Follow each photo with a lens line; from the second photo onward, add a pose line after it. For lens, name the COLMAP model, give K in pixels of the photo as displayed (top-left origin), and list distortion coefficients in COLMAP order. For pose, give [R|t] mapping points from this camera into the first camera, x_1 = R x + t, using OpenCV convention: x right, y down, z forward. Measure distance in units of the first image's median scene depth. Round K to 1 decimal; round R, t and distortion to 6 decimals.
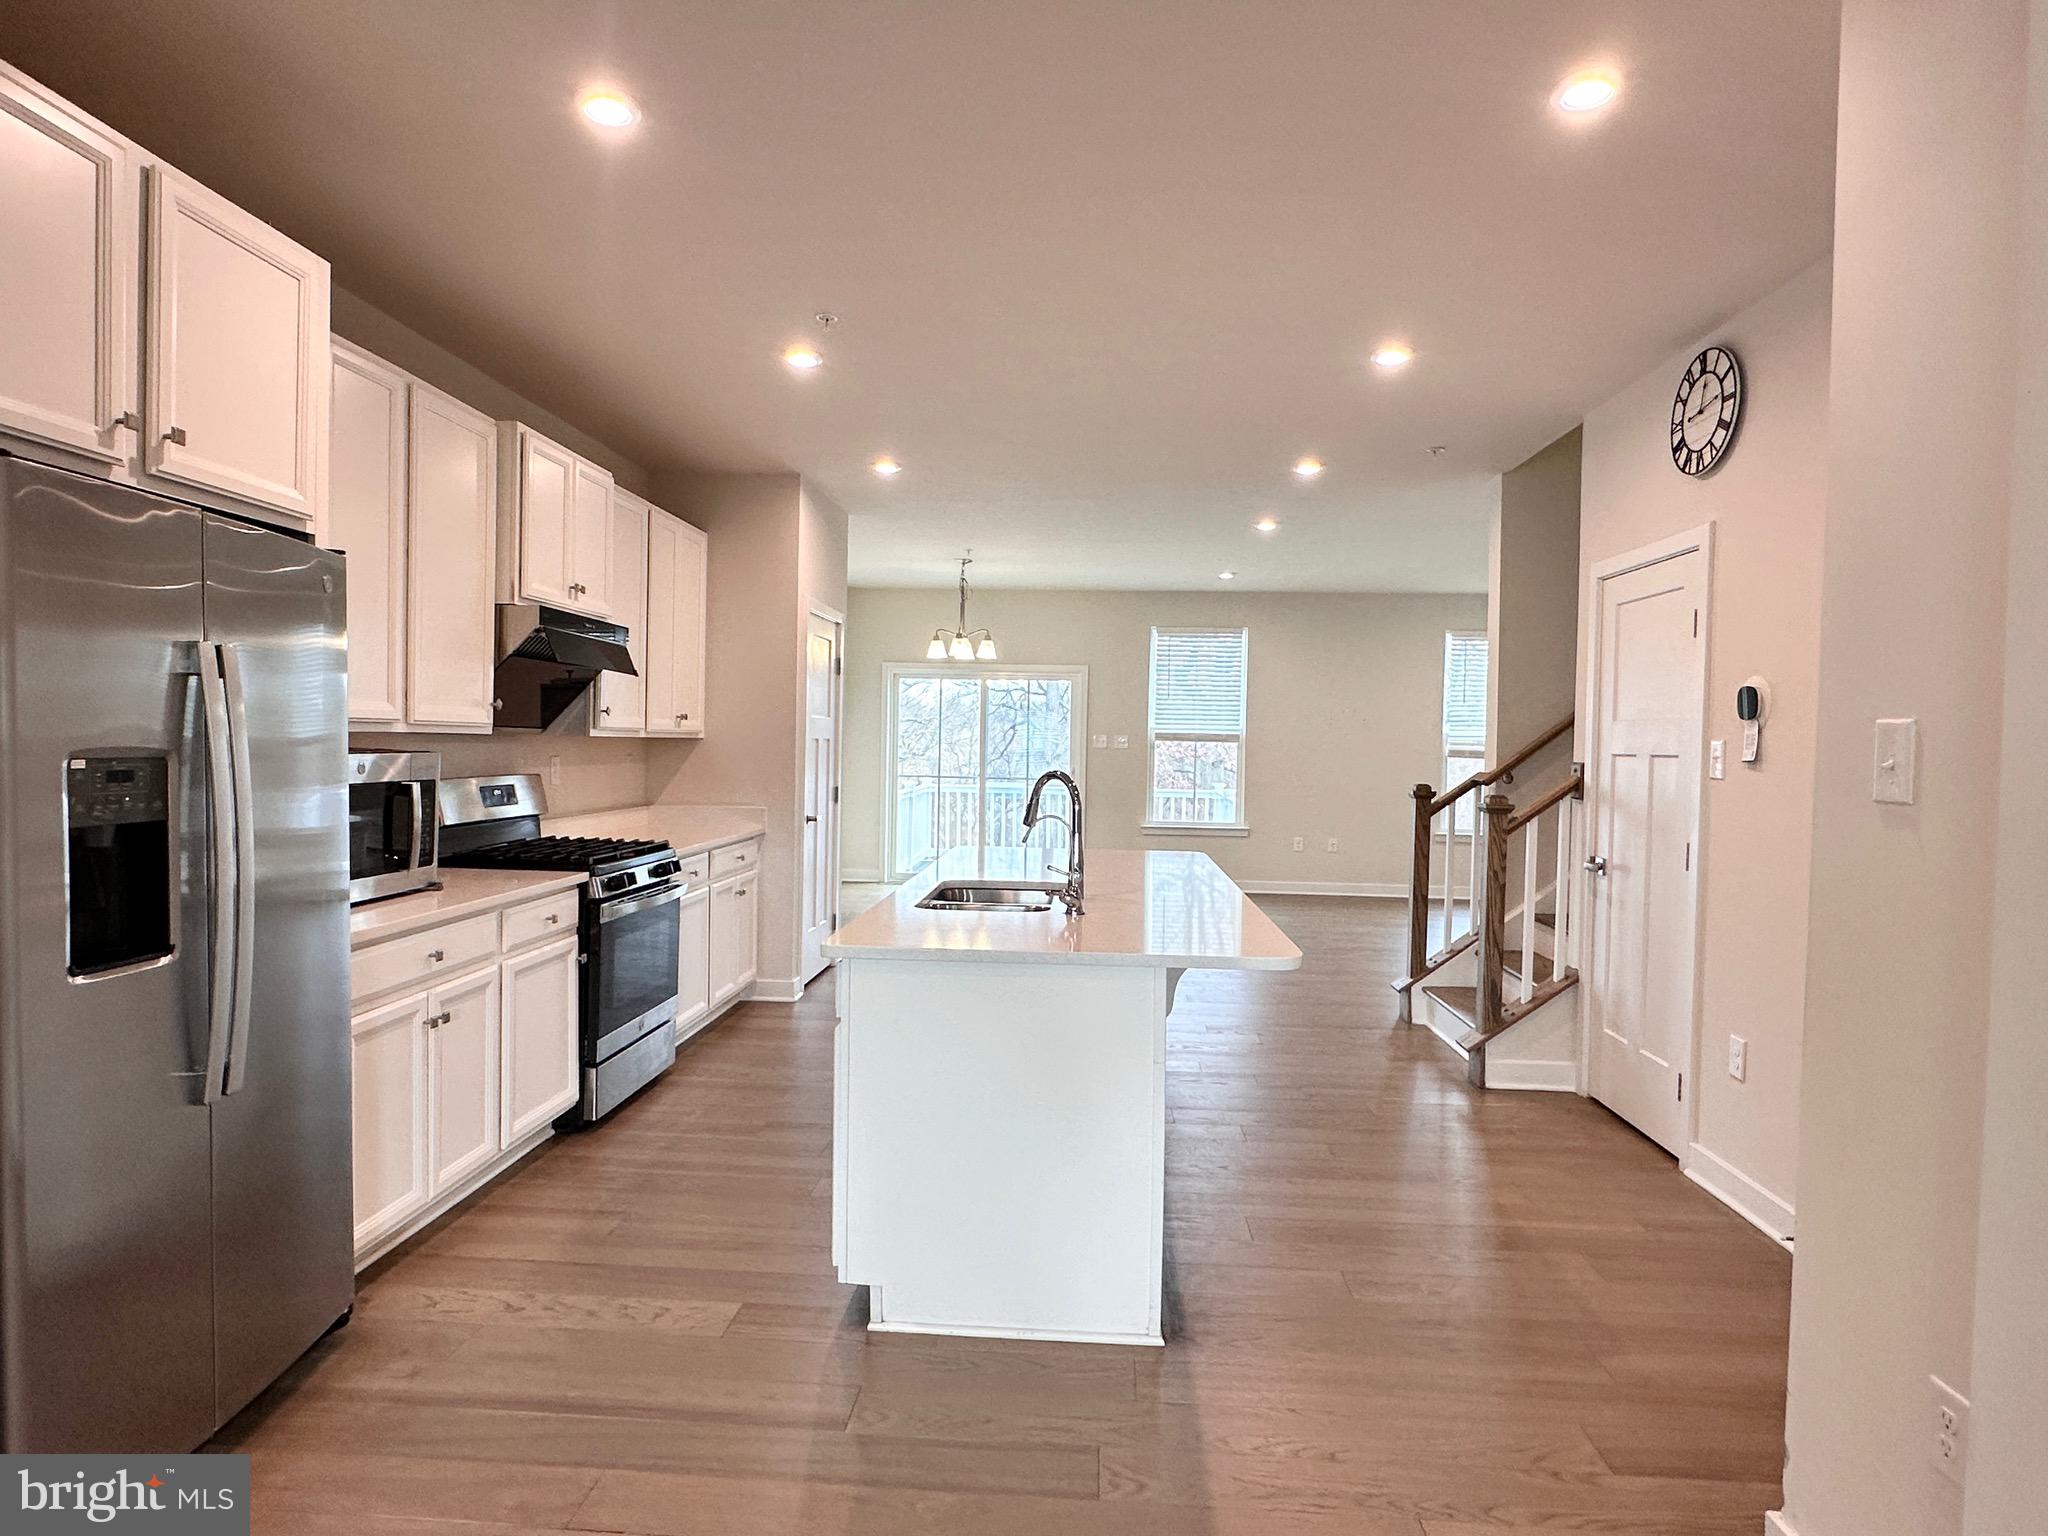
lens RADIAL K [[1153.4, 0, 1020.6], [0, 1153.4, 771.5], [0, 0, 1]] dist [-0.005408, -0.000662]
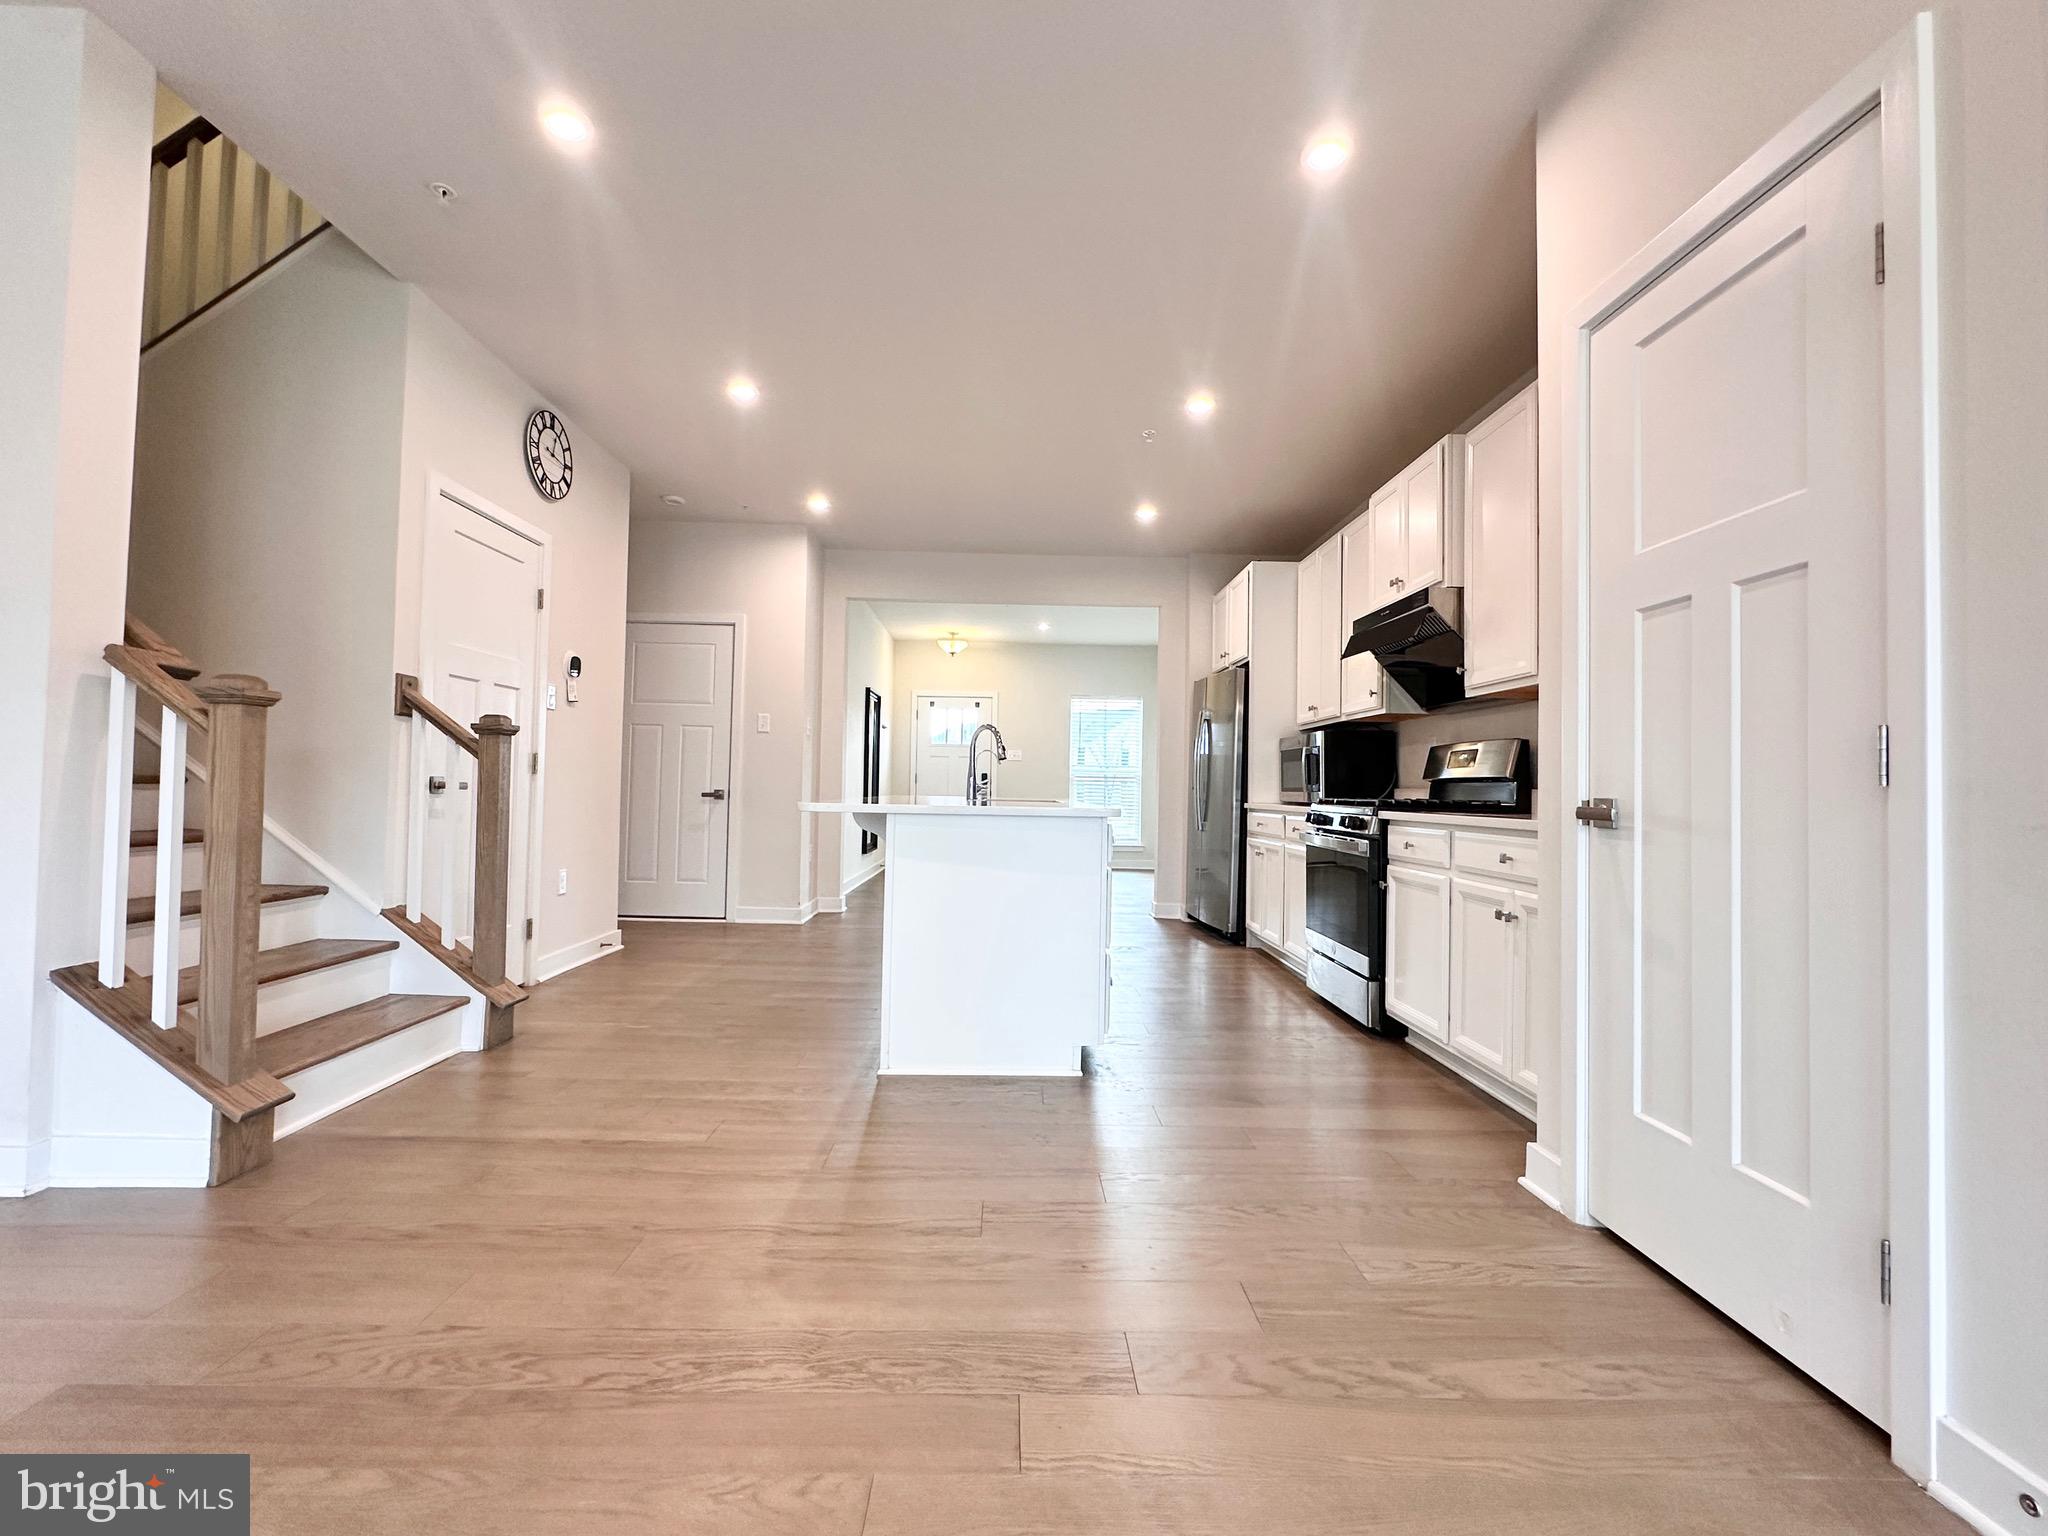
lens RADIAL K [[889.6, 0, 1021.6], [0, 889.6, 765.9], [0, 0, 1]] dist [-0.000751, -0.000640]
pose [[-0.995754, -0.041501, -0.082174, 0.066336], [-0.041617, 0.999134, -0.000297, 0.046407], [0.082115, 0.003124, -0.996618, 1.826399]]
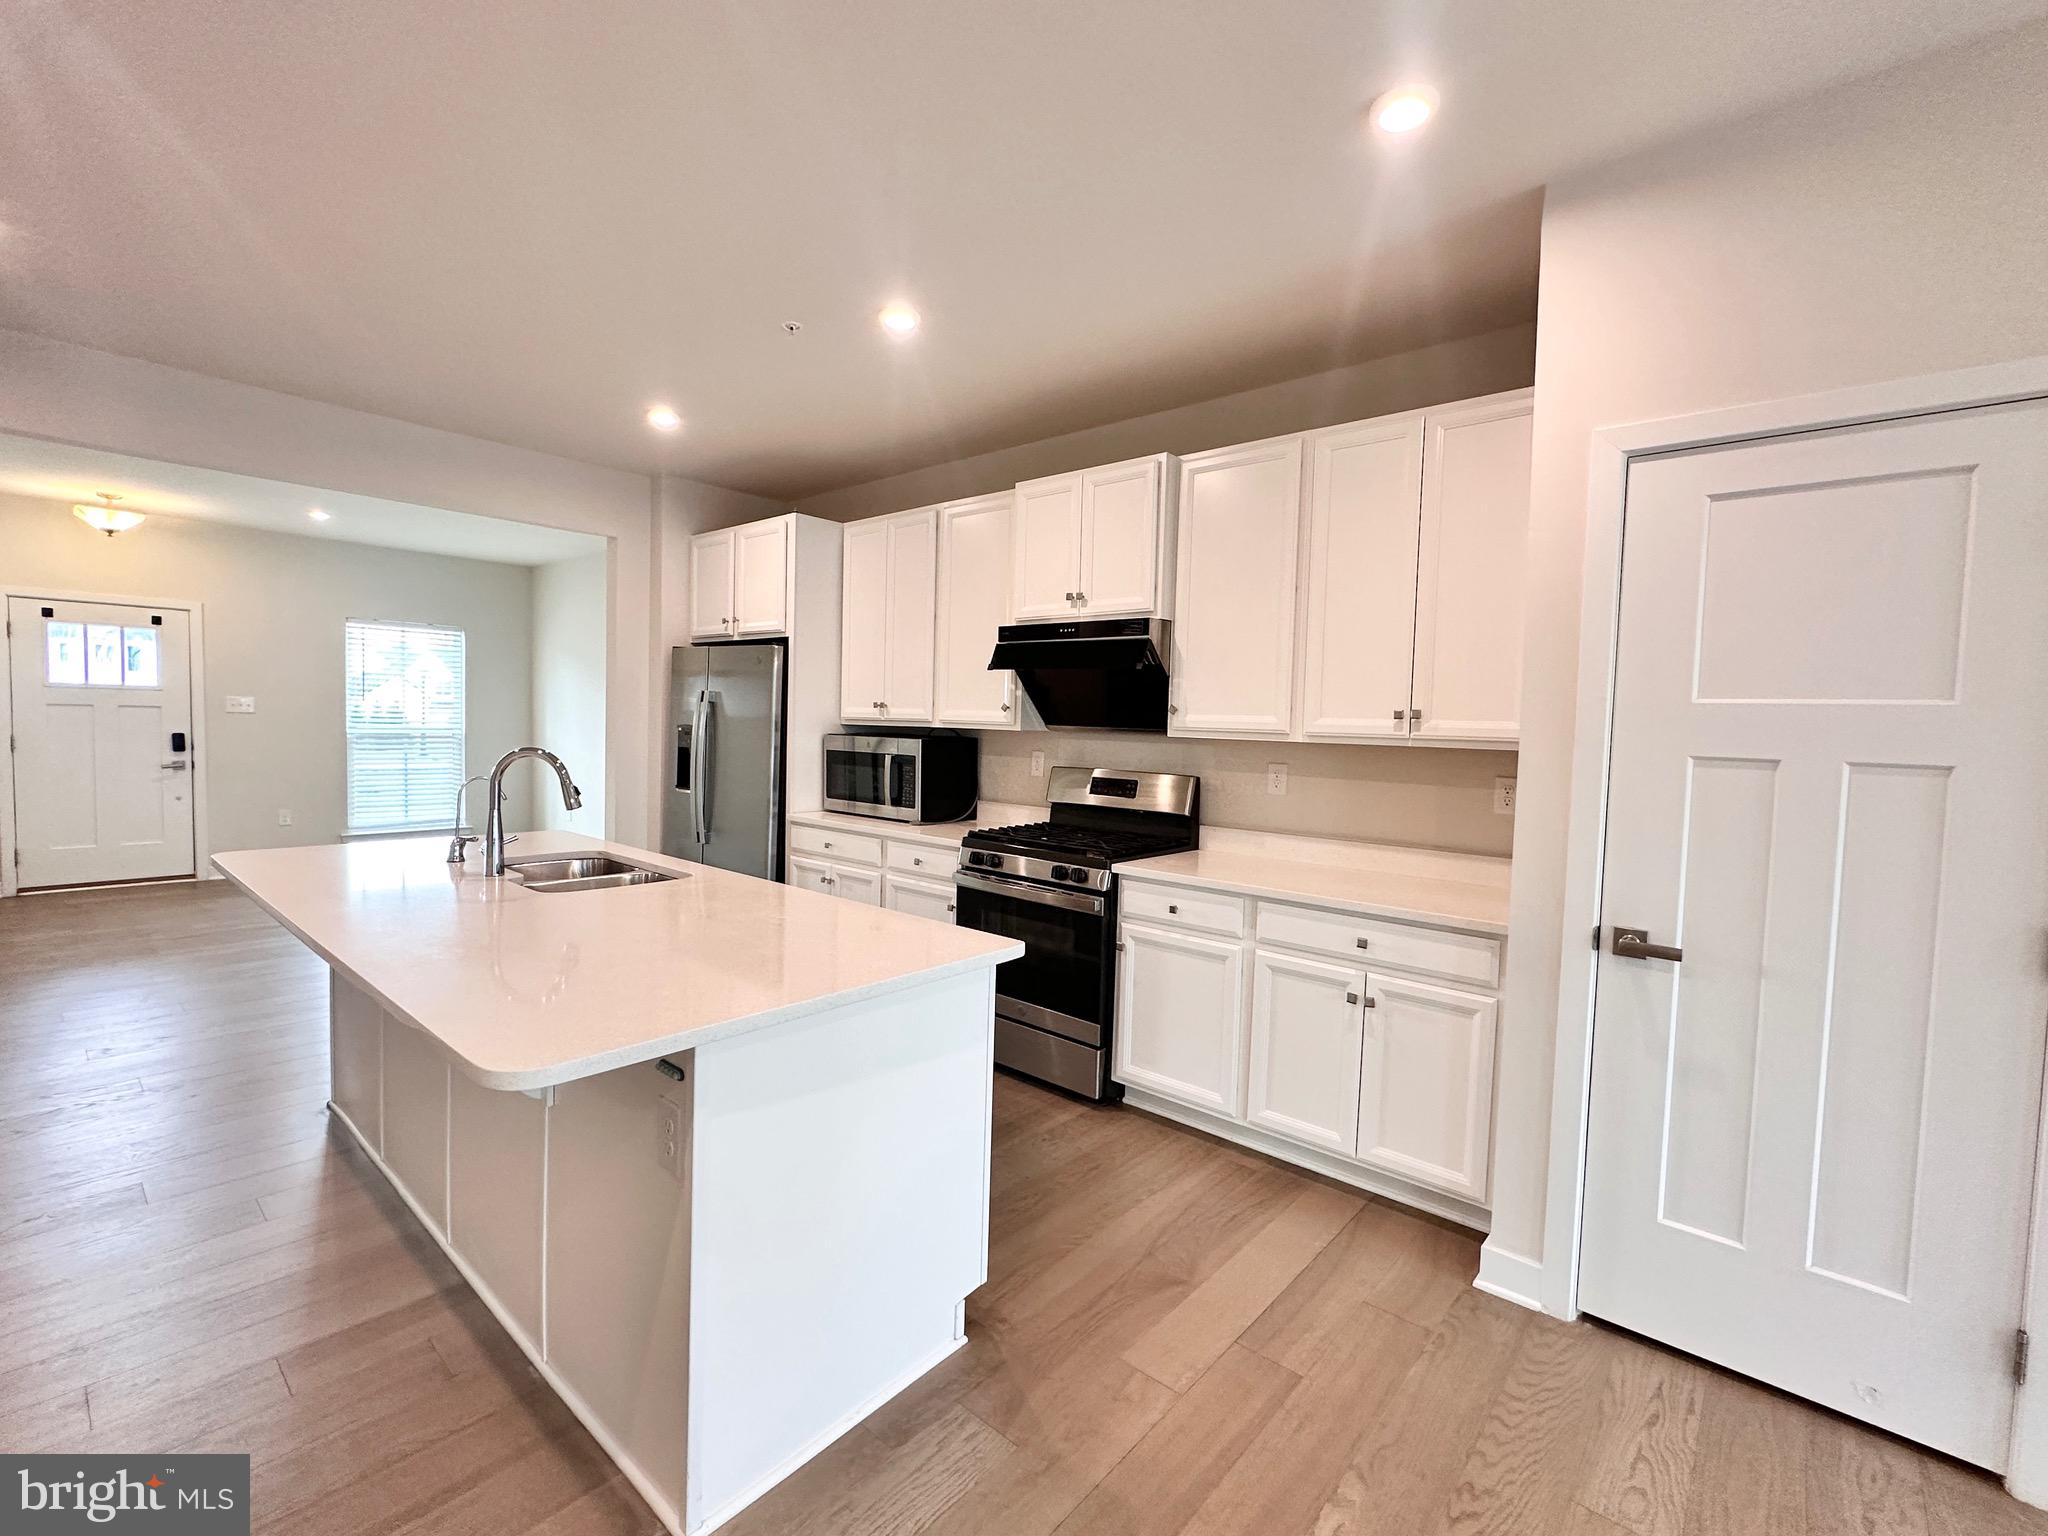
lens RADIAL K [[889.6, 0, 1016.3], [0, 889.6, 767.1], [0, 0, 1]] dist [-0.000751, -0.000640]
pose [[-0.609340, 0.003792, -0.792900, 0.299893], [-0.060702, 0.996831, 0.051416, -0.037991], [0.790582, 0.079461, -0.607179, 1.428181]]
